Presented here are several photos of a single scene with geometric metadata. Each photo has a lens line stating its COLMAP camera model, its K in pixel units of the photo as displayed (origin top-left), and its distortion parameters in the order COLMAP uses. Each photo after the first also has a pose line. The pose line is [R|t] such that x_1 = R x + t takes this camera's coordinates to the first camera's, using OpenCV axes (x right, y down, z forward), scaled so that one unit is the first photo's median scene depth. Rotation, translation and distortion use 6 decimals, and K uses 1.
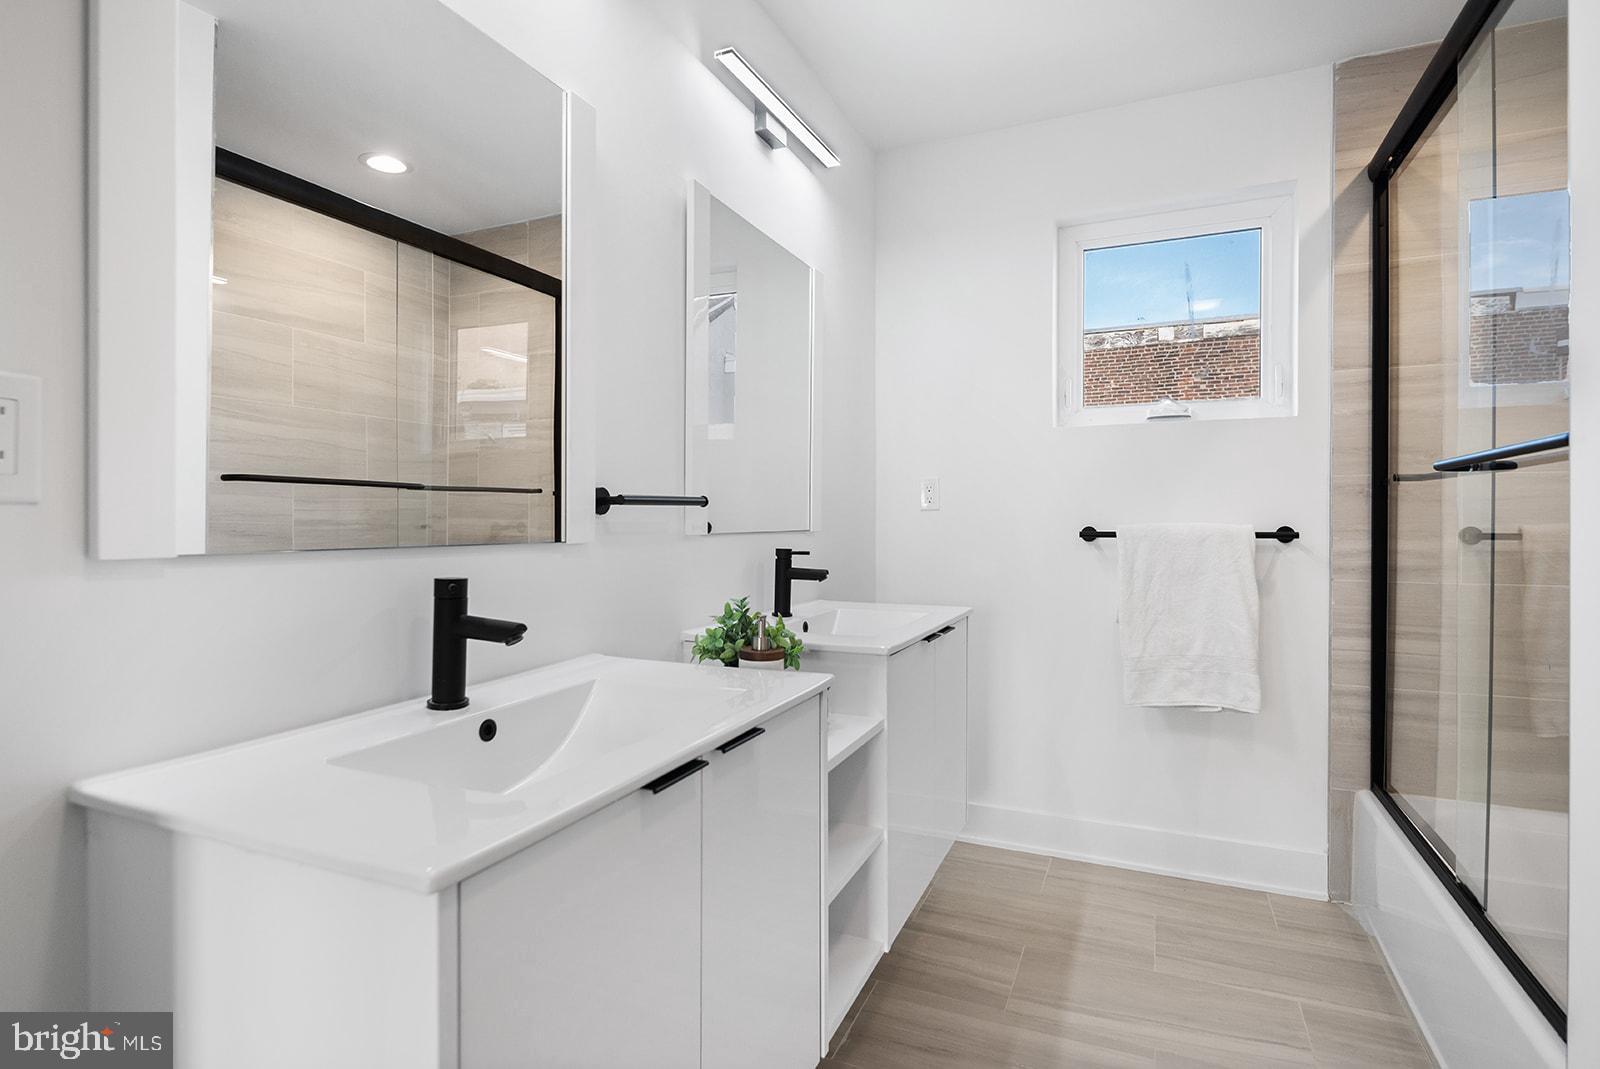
lens RADIAL K [[790.4, 0, 804.9], [0, 790.4, 523.3], [0, 0, 1]] dist [0.001231, -0.000908]
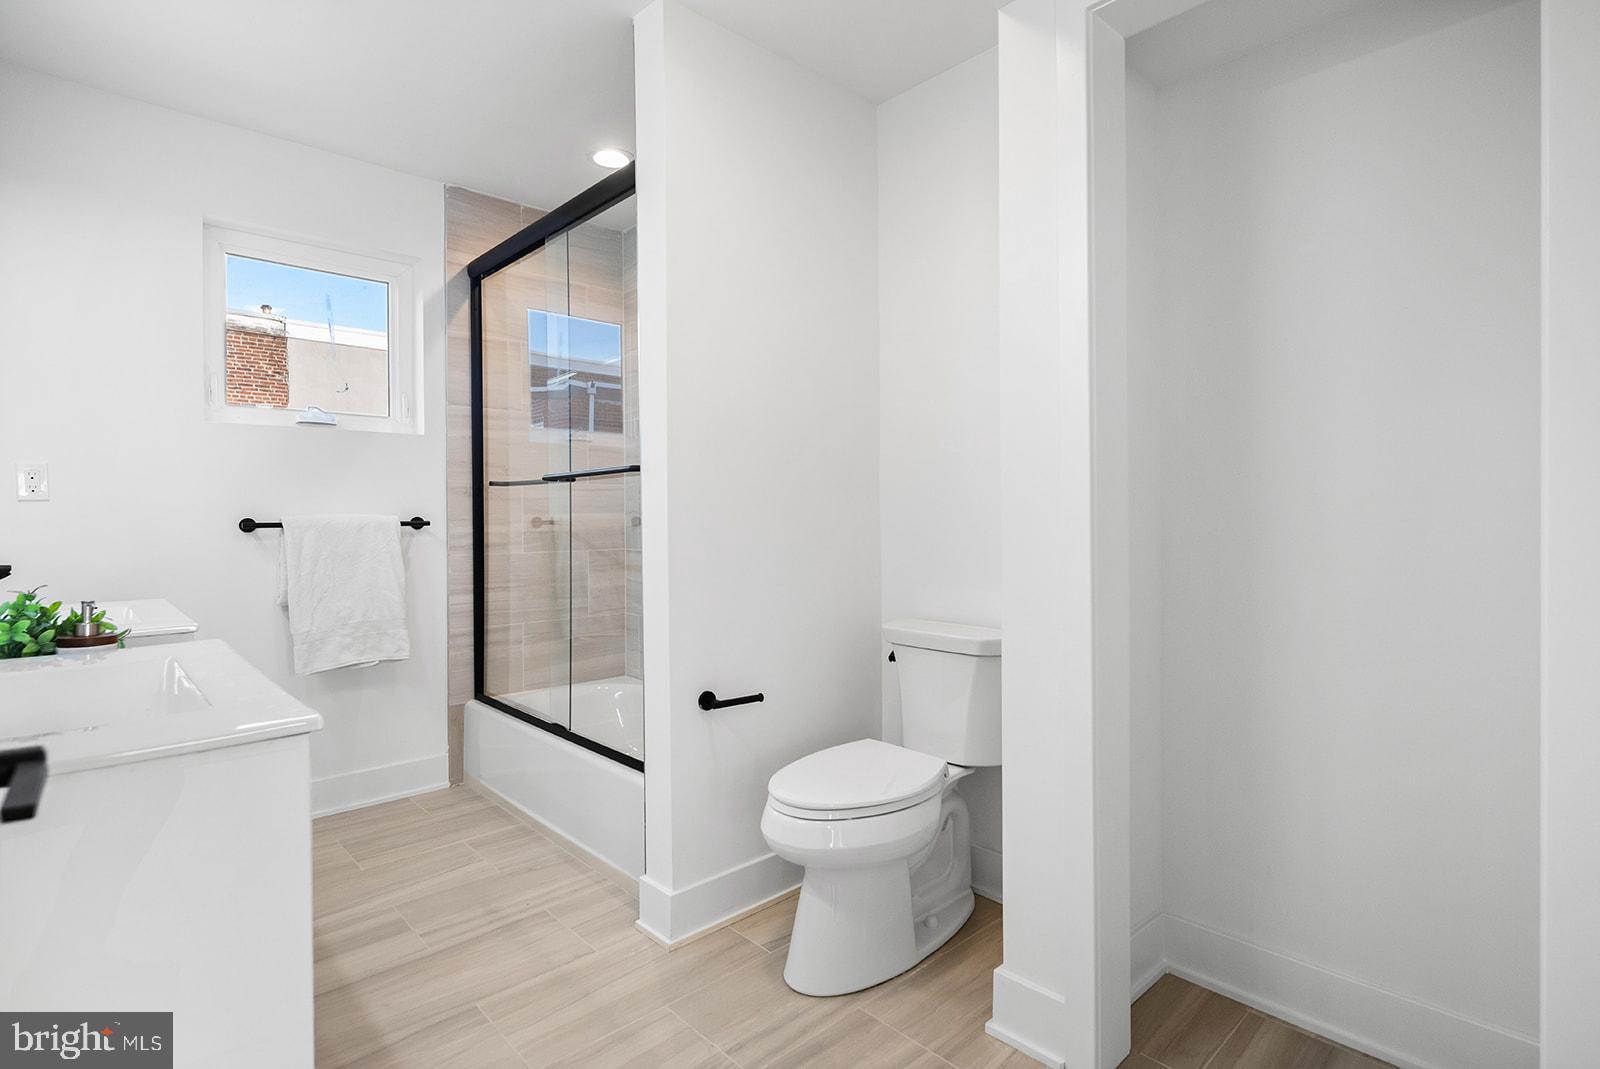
lens RADIAL K [[790.4, 0, 804.9], [0, 790.4, 523.3], [0, 0, 1]] dist [0.001231, -0.000908]
pose [[0.384815, -0.006618, 0.922970, -0.381557], [0.012449, 0.999921, 0.001980, 0.020860], [-0.922910, 0.010728, 0.384867, -0.115703]]
